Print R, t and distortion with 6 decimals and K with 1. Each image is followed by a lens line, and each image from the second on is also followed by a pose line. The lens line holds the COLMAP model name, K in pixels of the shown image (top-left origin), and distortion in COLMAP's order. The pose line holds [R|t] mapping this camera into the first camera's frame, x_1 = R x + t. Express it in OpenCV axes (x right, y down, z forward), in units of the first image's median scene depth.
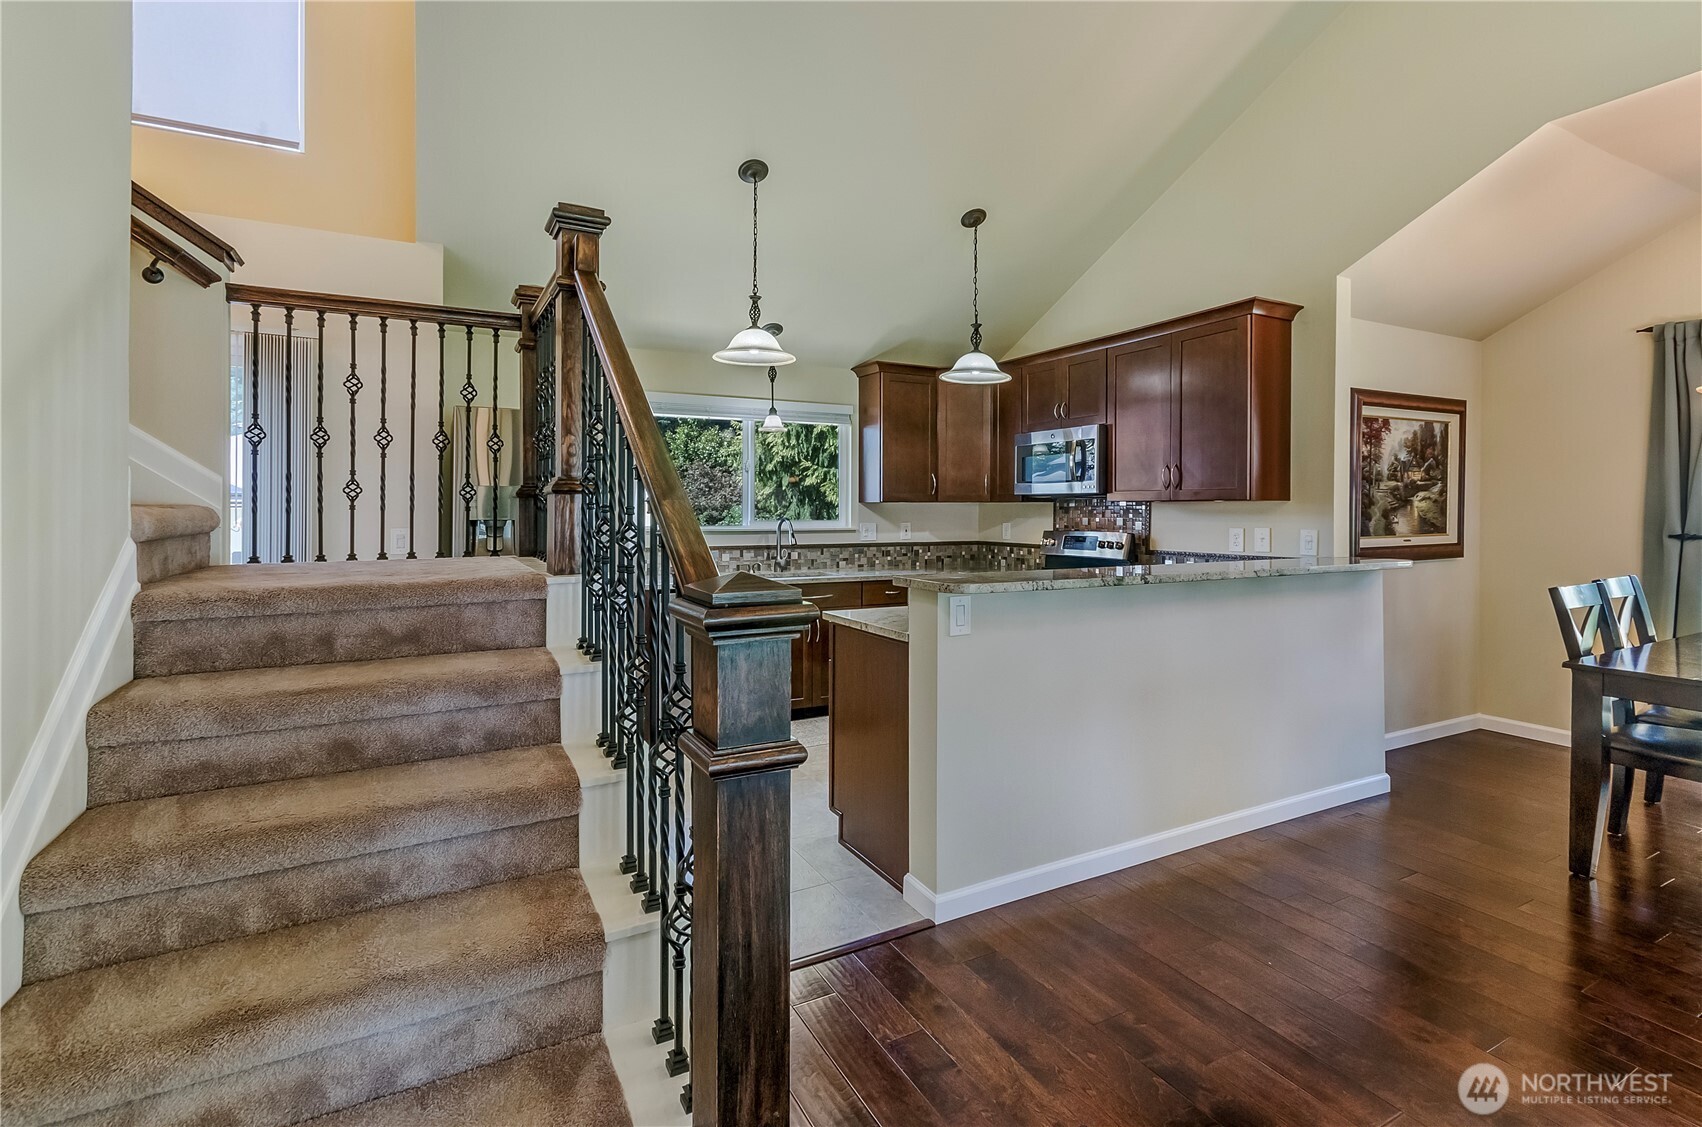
lens RADIAL K [[774.6, 0, 829.4], [0, 774.6, 509.9], [0, 0, 1]] dist [0.002538, -0.000339]
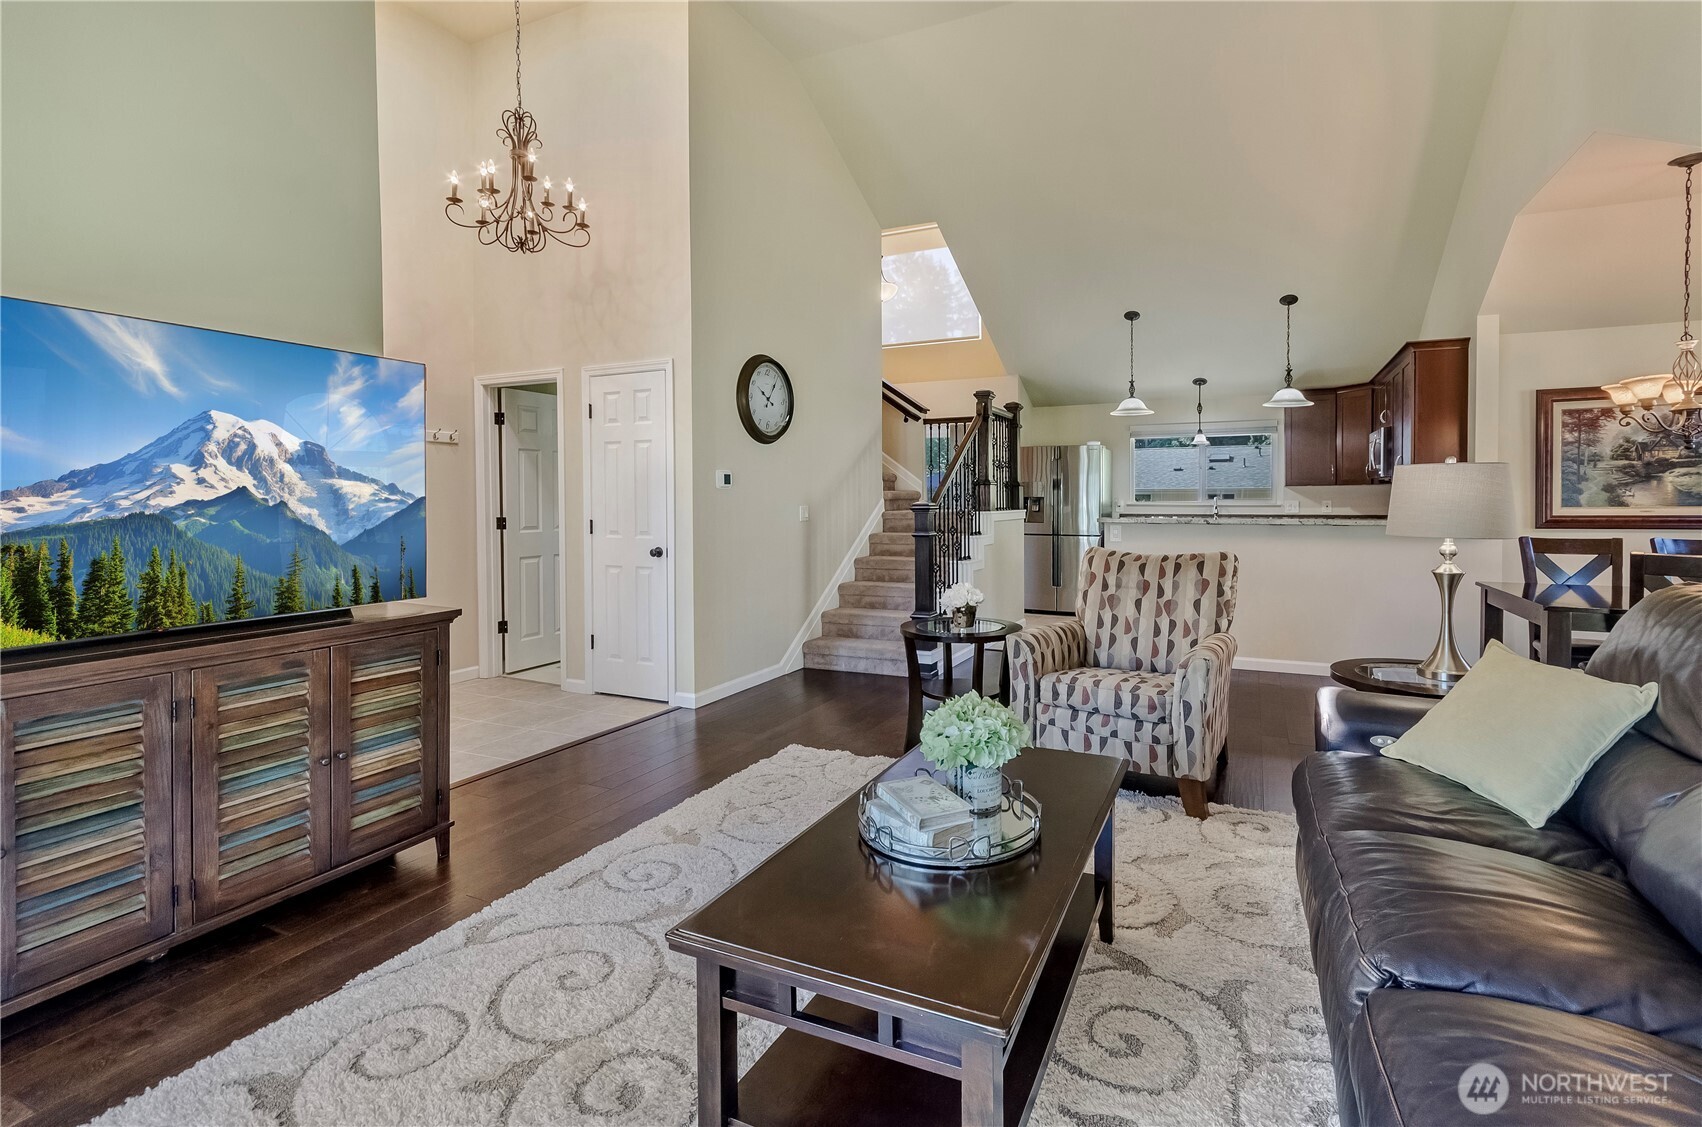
lens RADIAL K [[774.6, 0, 931.2], [0, 774.6, 504.3], [0, 0, 1]] dist [0.002538, -0.000339]
pose [[0.629213, 0.001261, -0.777232, 0.794683], [0.001828, 0.999994, 0.003102, 0.019282], [0.777231, -0.003373, 0.629207, -0.446640]]
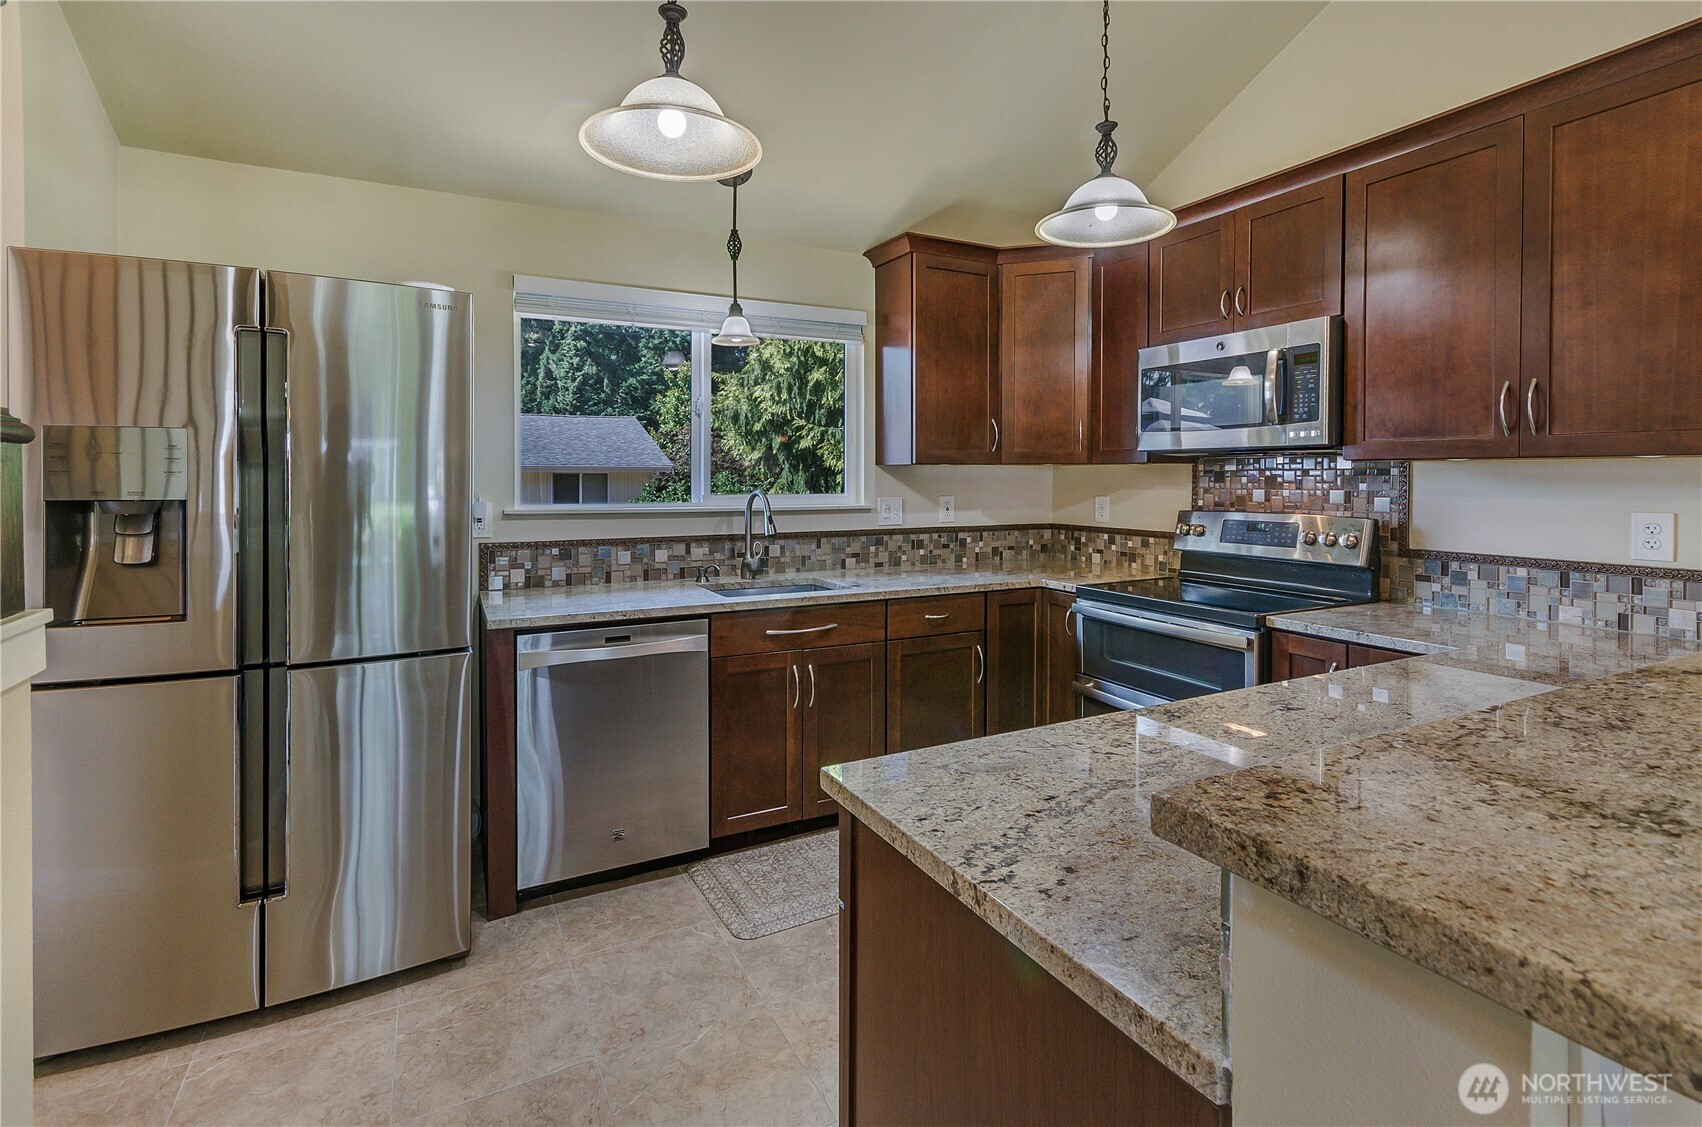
lens RADIAL K [[774.6, 0, 819.9], [0, 774.6, 485.3], [0, 0, 1]] dist [0.002538, -0.000339]
pose [[0.999956, -0.002322, -0.009103, -0.002453], [0.002416, 0.999944, 0.010305, 0.000032], [0.009079, -0.010327, 0.999905, 0.382357]]
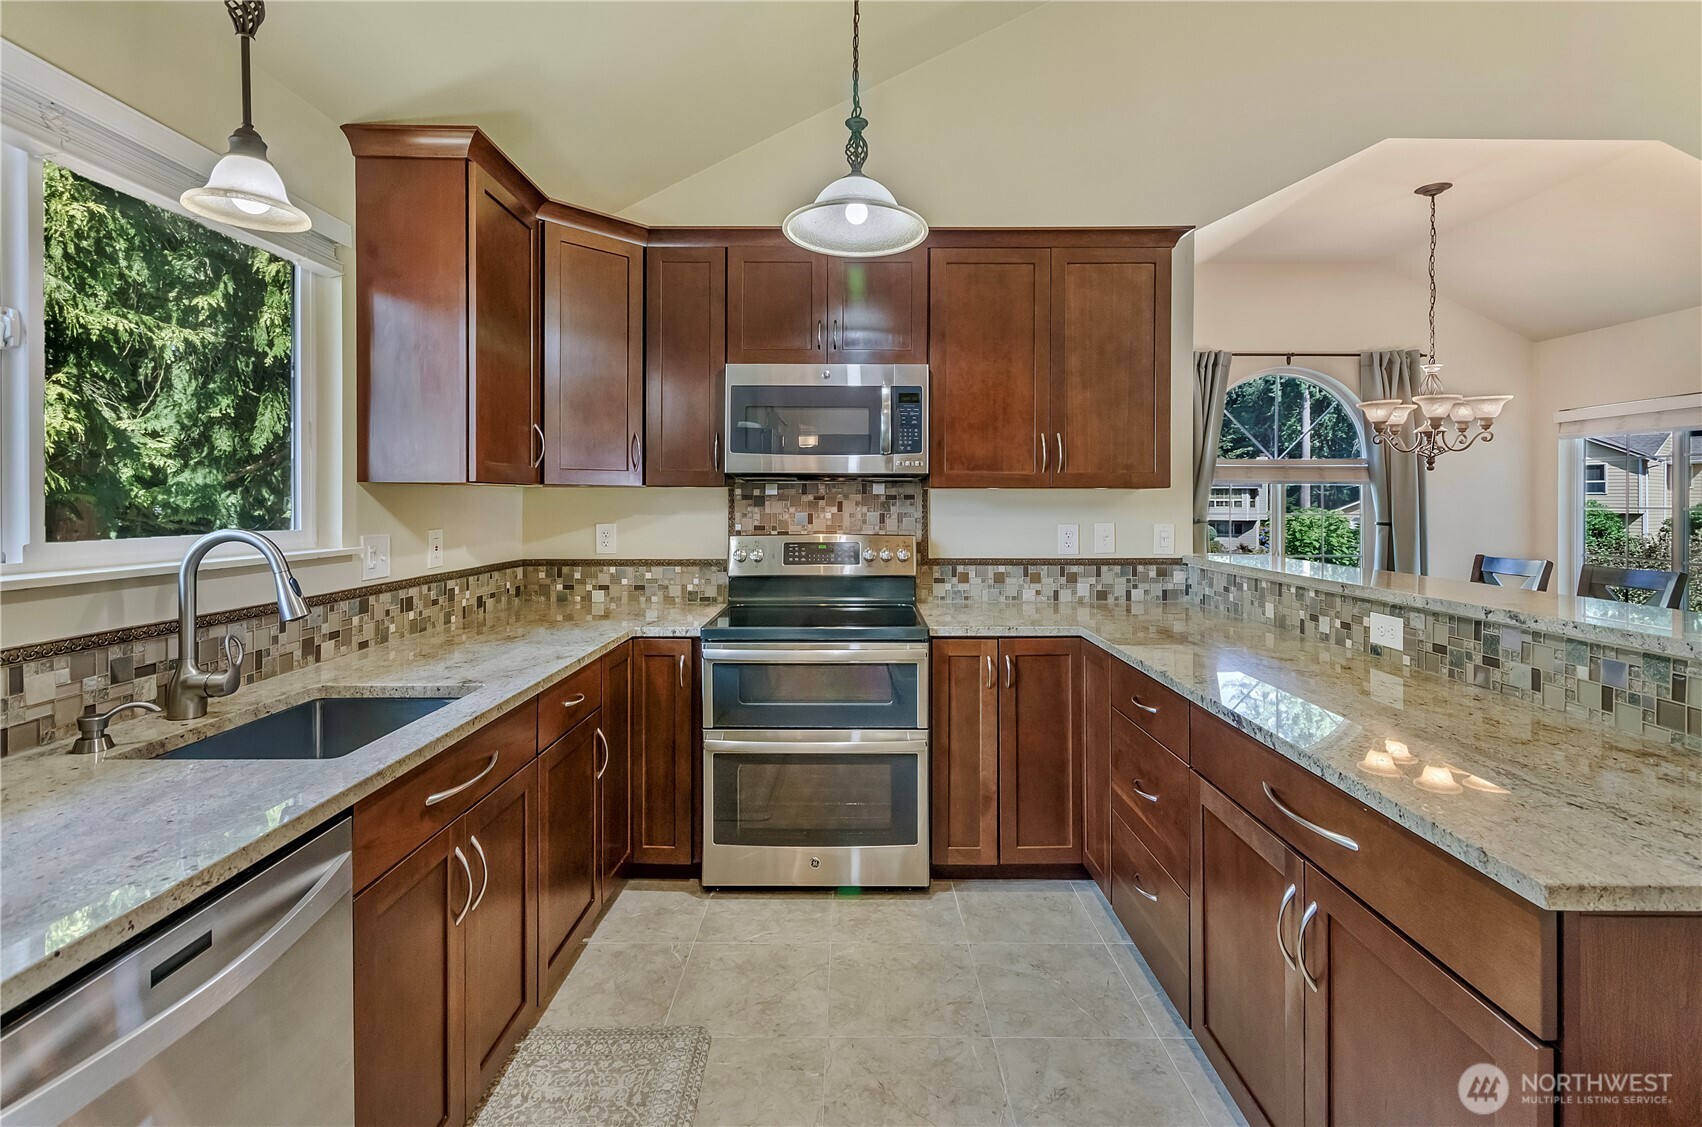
lens RADIAL K [[774.6, 0, 852.8], [0, 774.6, 505.2], [0, 0, 1]] dist [0.002538, -0.000339]
pose [[0.456086, -0.006022, 0.889915, -0.207236], [0.001043, 0.999980, 0.006232, -0.000126], [-0.889935, -0.001915, 0.456083, 0.642168]]
